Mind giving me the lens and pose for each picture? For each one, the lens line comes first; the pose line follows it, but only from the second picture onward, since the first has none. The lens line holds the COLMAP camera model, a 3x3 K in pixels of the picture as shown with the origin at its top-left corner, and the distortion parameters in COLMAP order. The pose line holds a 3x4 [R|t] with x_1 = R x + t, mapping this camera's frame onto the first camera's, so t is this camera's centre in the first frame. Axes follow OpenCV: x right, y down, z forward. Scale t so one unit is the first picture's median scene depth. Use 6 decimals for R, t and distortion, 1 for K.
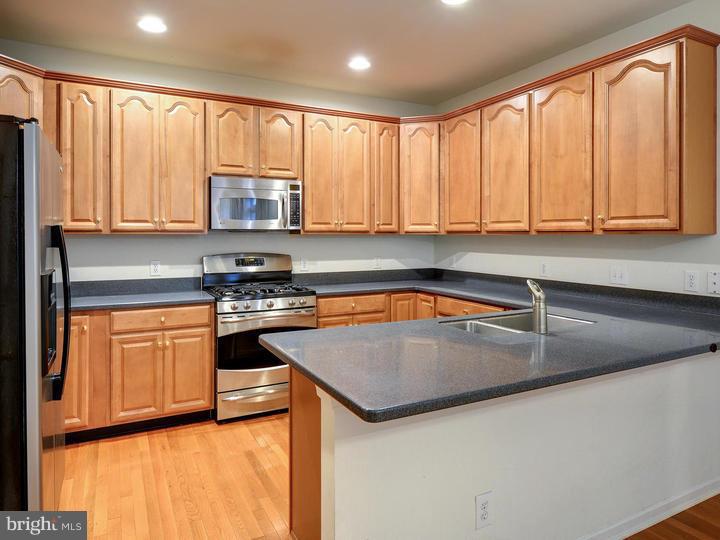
lens RADIAL K [[448.8, 0, 345.1], [0, 448.8, 240.3], [0, 0, 1]] dist [0.012896, 0.000028]
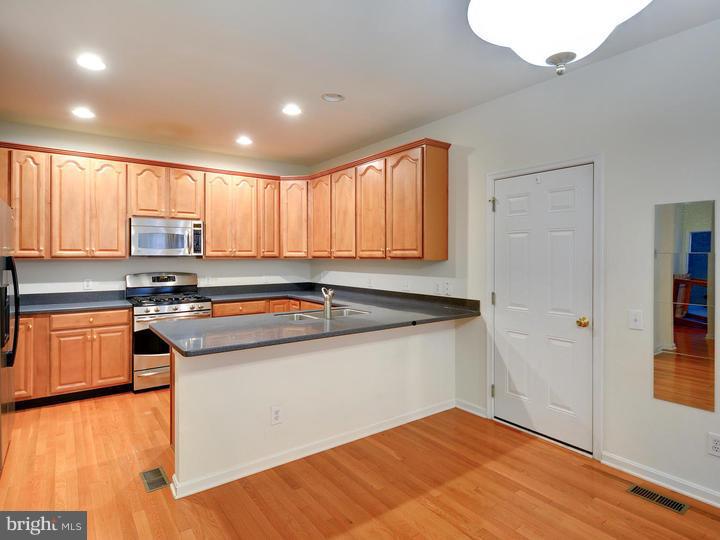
lens RADIAL K [[389.0, 0, 348.1], [0, 389.0, 258.5], [0, 0, 1]] dist [0.014897, -0.010070]
pose [[0.987986, 0.000292, 0.154546, 0.192547], [0.000379, 0.999991, -0.004310, -0.010825], [-0.154546, 0.004317, 0.987976, -0.323067]]
